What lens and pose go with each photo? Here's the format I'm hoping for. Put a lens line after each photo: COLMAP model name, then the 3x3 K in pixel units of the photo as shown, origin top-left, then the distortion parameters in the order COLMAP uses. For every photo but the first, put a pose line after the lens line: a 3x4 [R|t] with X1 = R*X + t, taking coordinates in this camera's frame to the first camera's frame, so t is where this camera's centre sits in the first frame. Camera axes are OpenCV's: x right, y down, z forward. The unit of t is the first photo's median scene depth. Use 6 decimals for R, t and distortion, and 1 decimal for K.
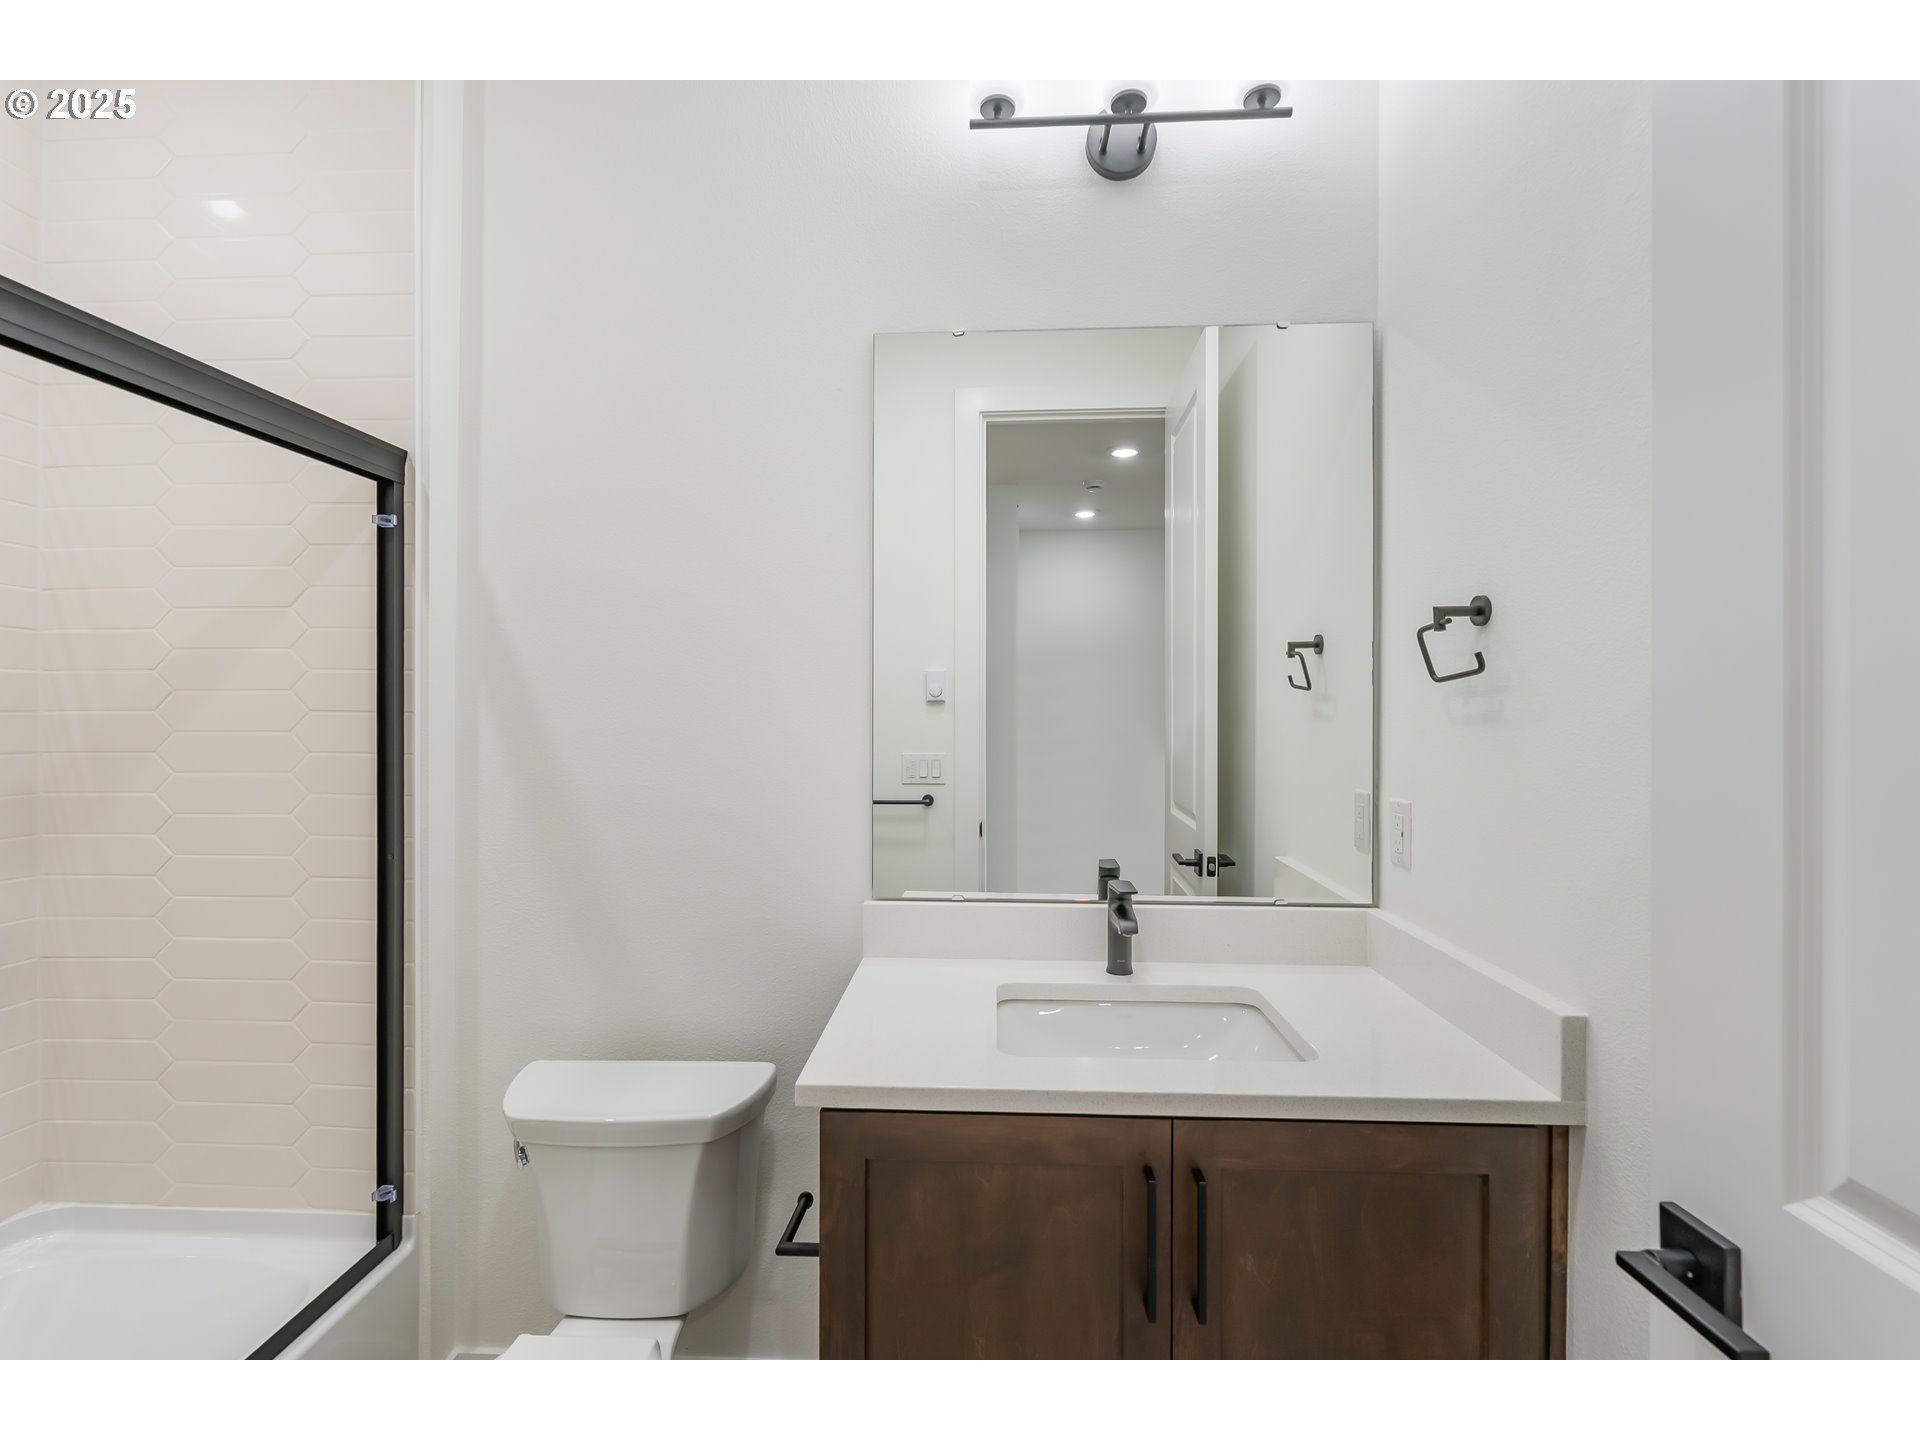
lens RADIAL K [[874.0, 0, 950.0], [0, 874.0, 725.7], [0, 0, 1]] dist [-0.001824, 0.000311]
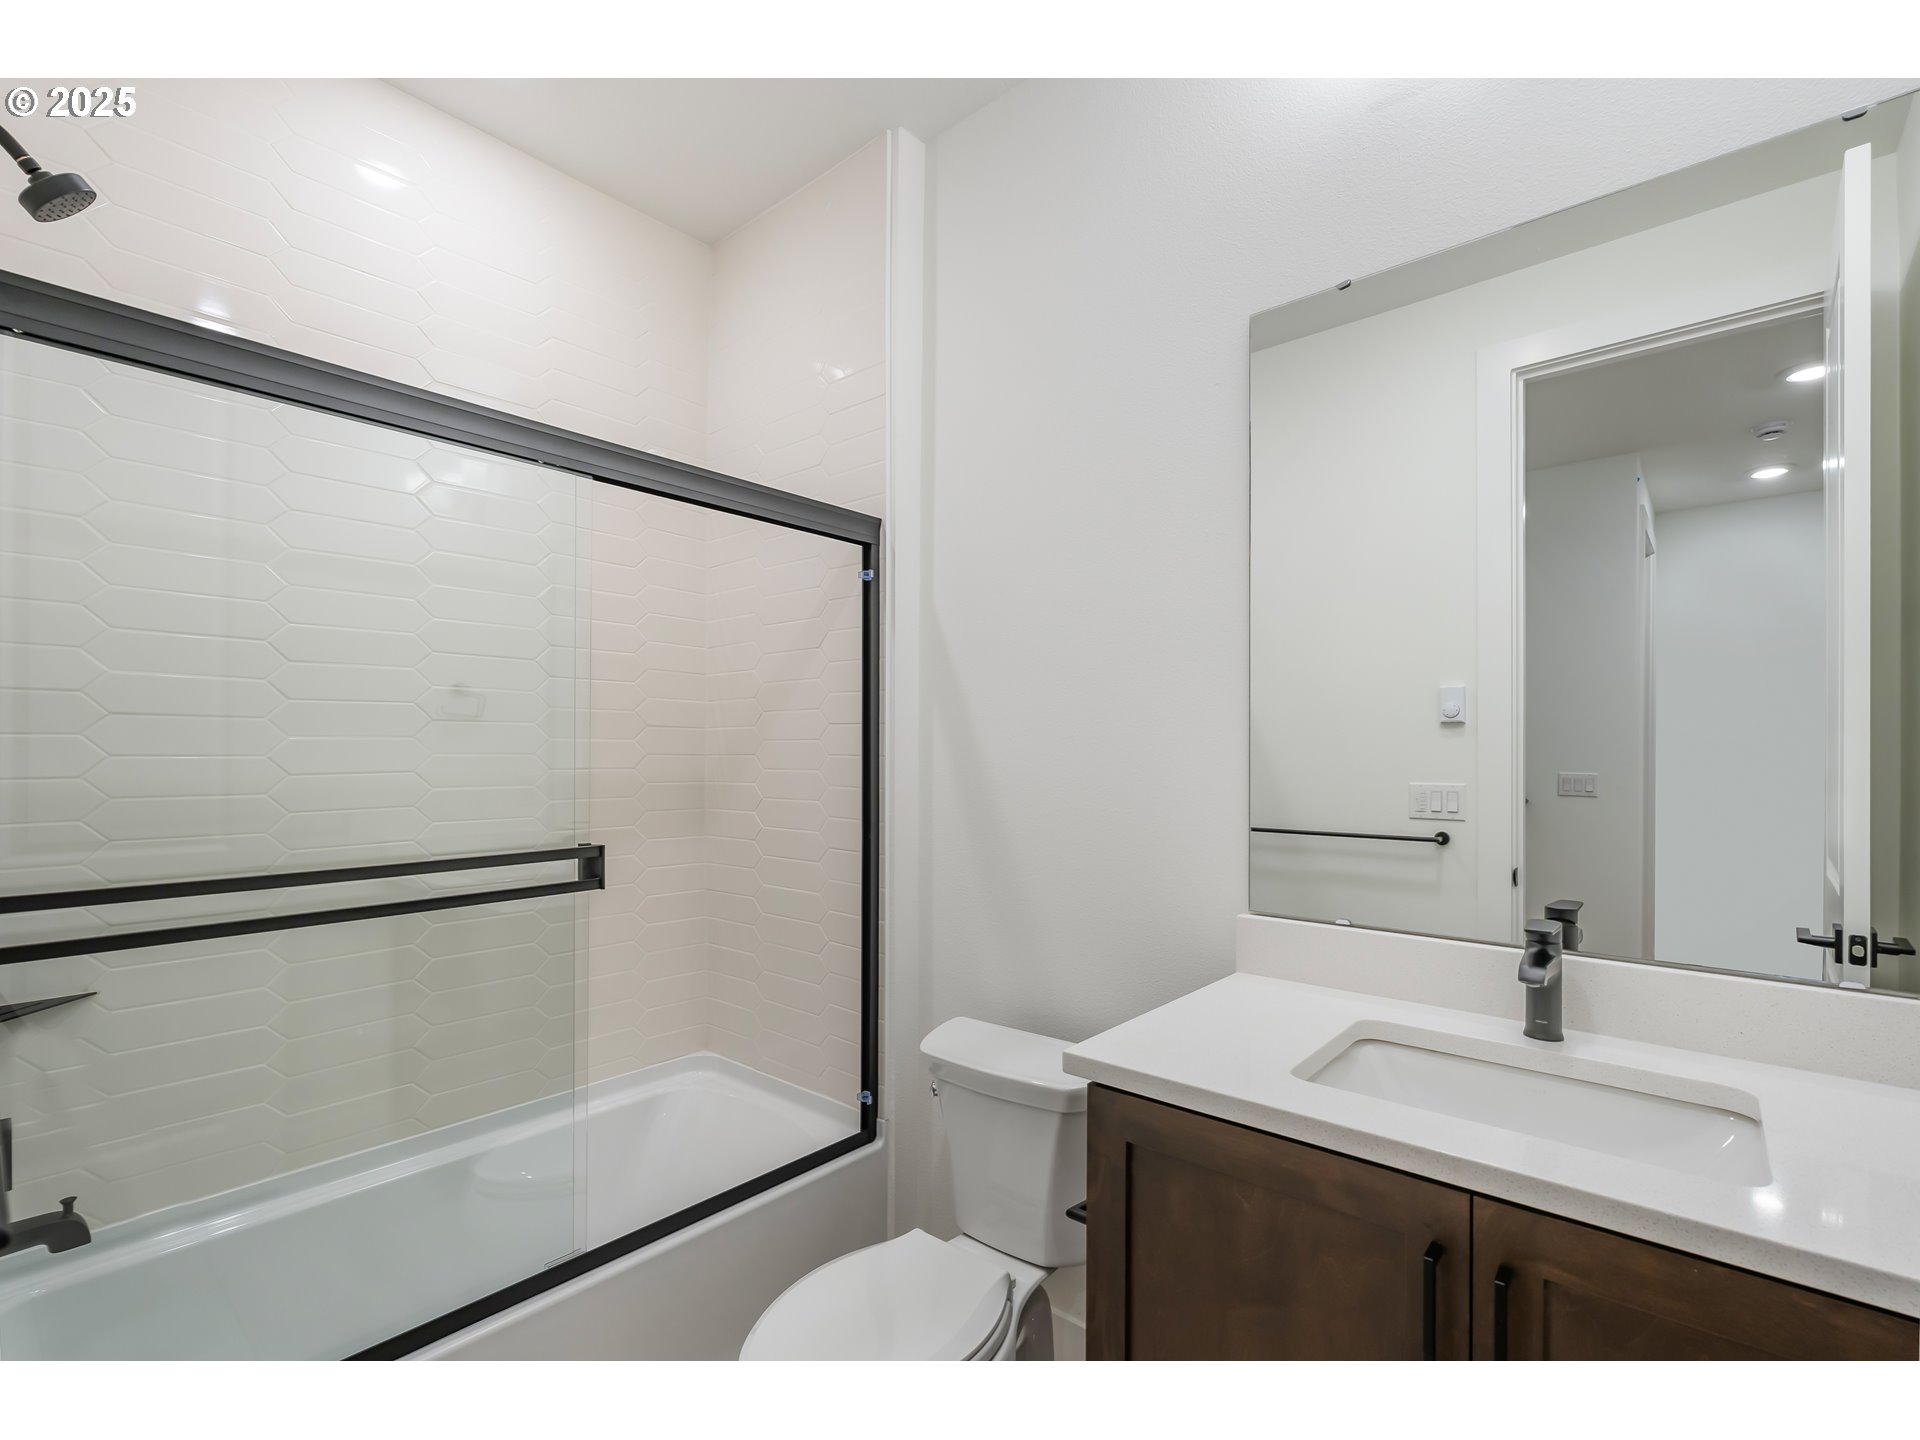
lens RADIAL K [[873.7, 0, 960.8], [0, 873.7, 769.6], [0, 0, 1]] dist [0.003411, 0.000161]
pose [[0.792538, 0.012888, -0.609686, 0.249511], [-0.015298, 0.999882, 0.001249, 0.048244], [0.609630, 0.008337, 0.792642, 0.056794]]
